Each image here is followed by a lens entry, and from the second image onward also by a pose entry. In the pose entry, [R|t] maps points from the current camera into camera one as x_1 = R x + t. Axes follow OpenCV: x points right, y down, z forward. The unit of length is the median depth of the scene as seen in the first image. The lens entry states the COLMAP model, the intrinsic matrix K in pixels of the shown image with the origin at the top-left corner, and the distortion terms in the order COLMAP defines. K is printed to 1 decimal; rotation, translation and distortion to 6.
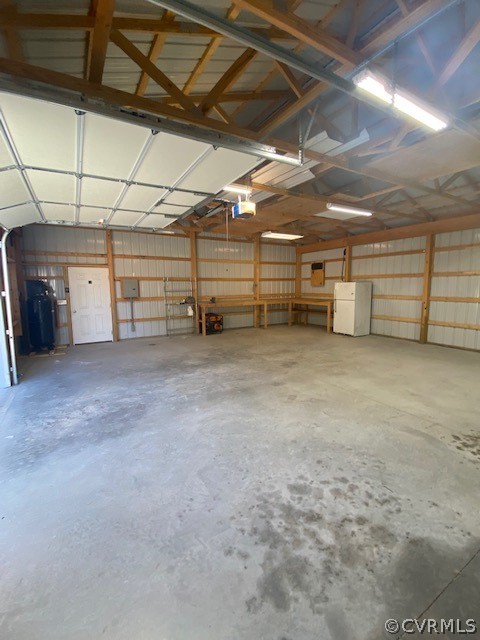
lens RADIAL K [[283.0, 0, 237.3], [0, 283.0, 318.3], [0, 0, 1]] dist [-0.000309, -0.000832]
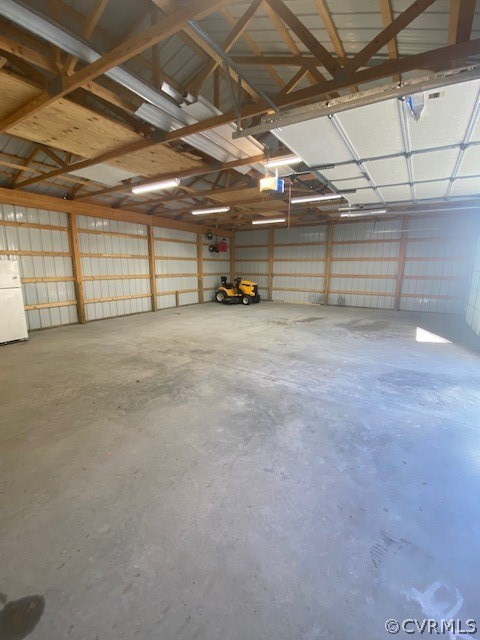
lens RADIAL K [[283.0, 0, 237.2], [0, 283.0, 320.4], [0, 0, 1]] dist [-0.000309, -0.000832]
pose [[-0.465299, -0.168843, 0.868901, -0.780329], [0.101391, 0.965011, 0.241815, -0.177409], [-0.879327, 0.200615, -0.431900, 1.510615]]
